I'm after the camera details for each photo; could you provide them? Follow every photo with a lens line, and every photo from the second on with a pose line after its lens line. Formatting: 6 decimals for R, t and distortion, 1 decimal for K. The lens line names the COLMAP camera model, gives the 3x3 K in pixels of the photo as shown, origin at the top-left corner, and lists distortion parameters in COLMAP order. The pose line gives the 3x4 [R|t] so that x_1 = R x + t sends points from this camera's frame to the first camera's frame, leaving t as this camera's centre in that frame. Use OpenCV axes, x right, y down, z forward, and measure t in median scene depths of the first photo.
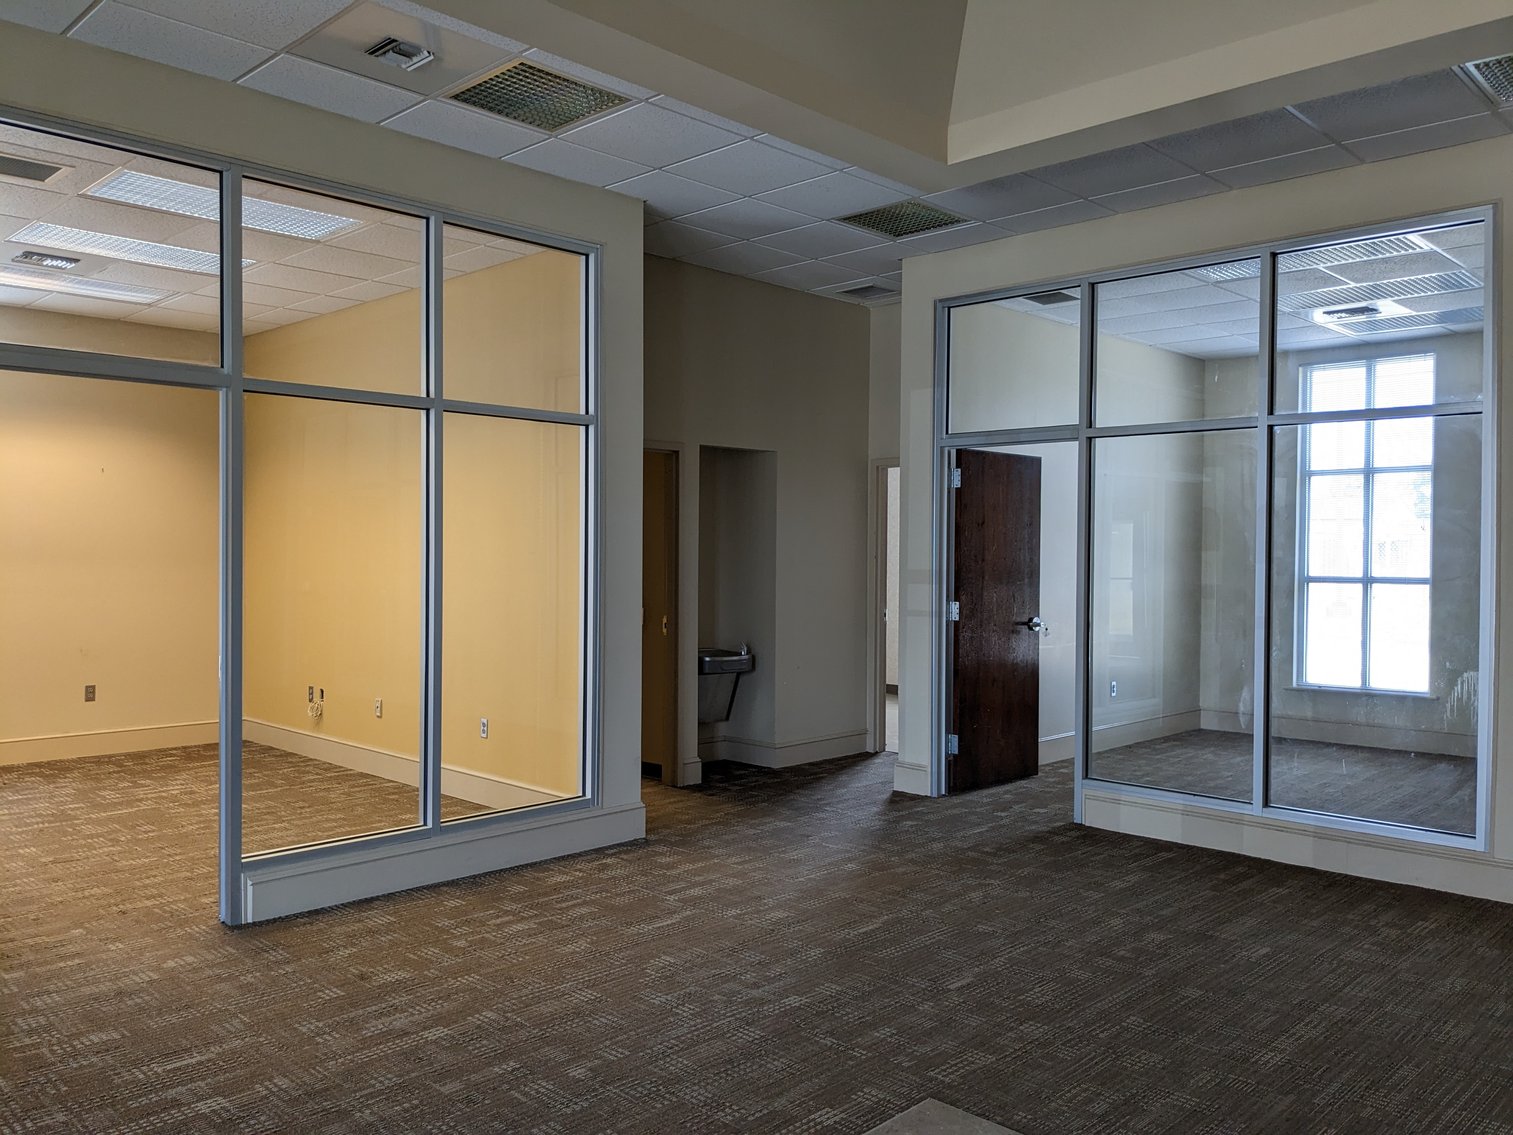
lens RADIAL K [[1206.9, 0, 761.4], [0, 1206.9, 566.1], [0, 0, 1]] dist [0.089611, -0.185643]
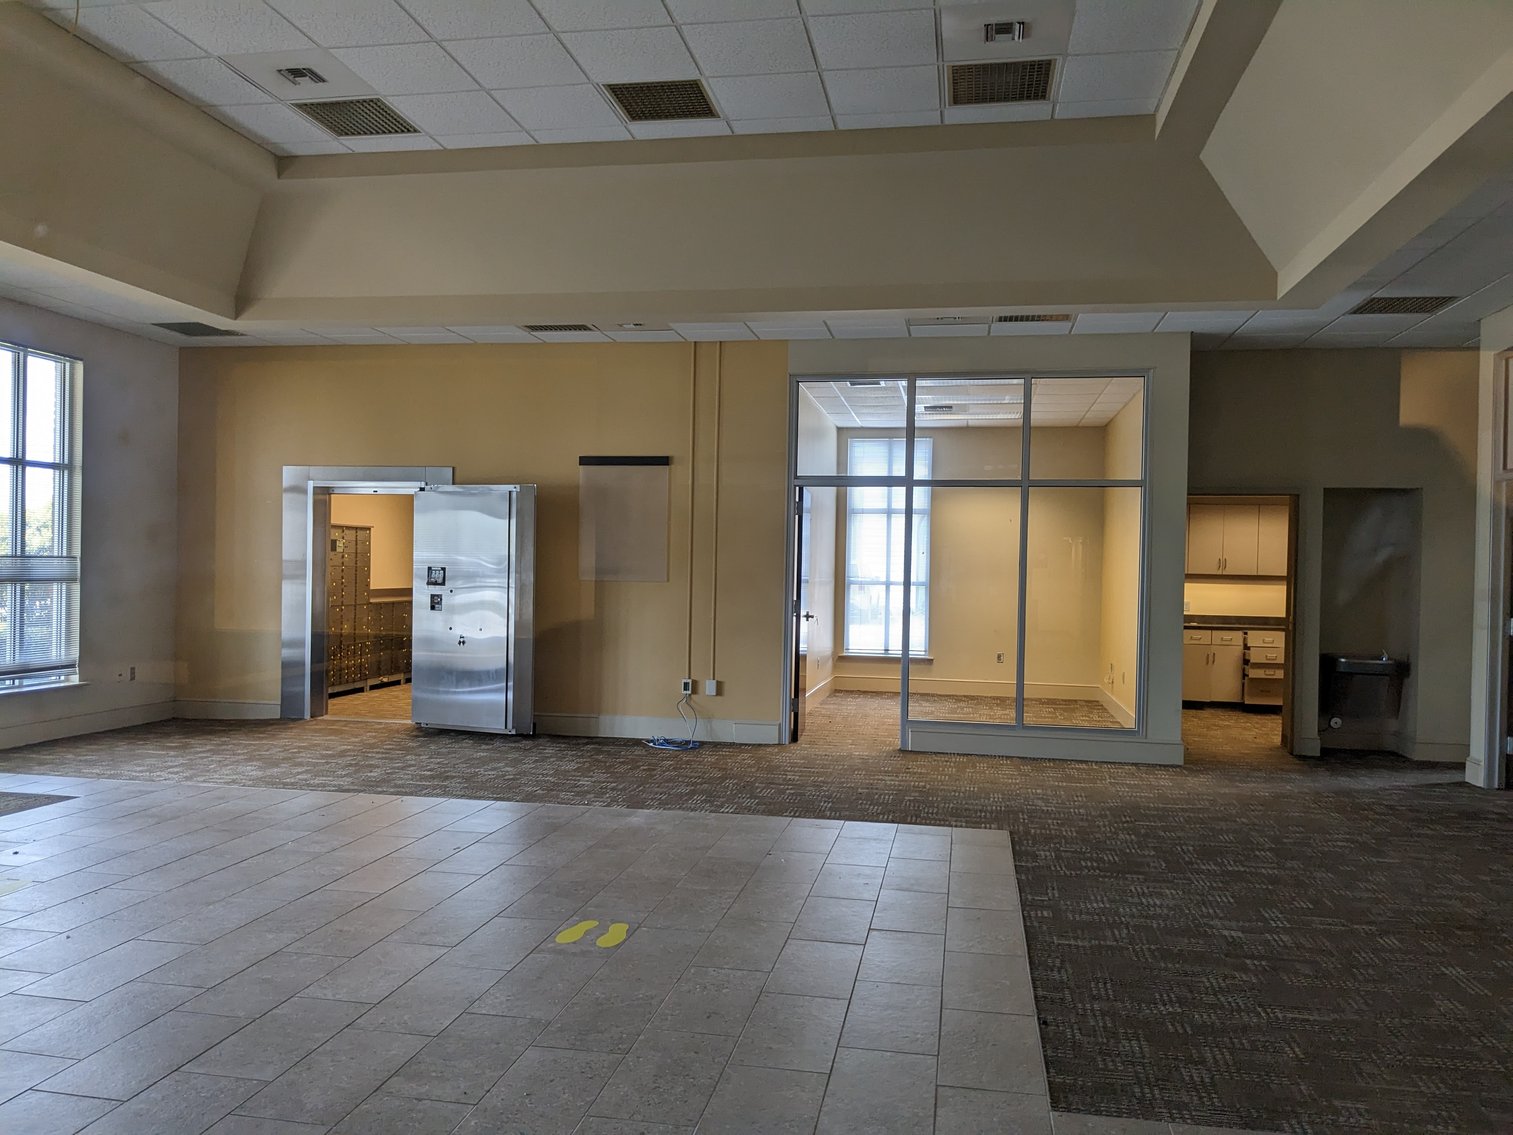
lens RADIAL K [[1206.9, 0, 761.4], [0, 1206.9, 566.1], [0, 0, 1]] dist [0.089611, -0.185643]
pose [[0.564713, 0.001331, -0.825286, 0.772383], [-0.027361, 0.999479, -0.017111, 0.021765], [0.824834, 0.032244, 0.564455, -0.236907]]
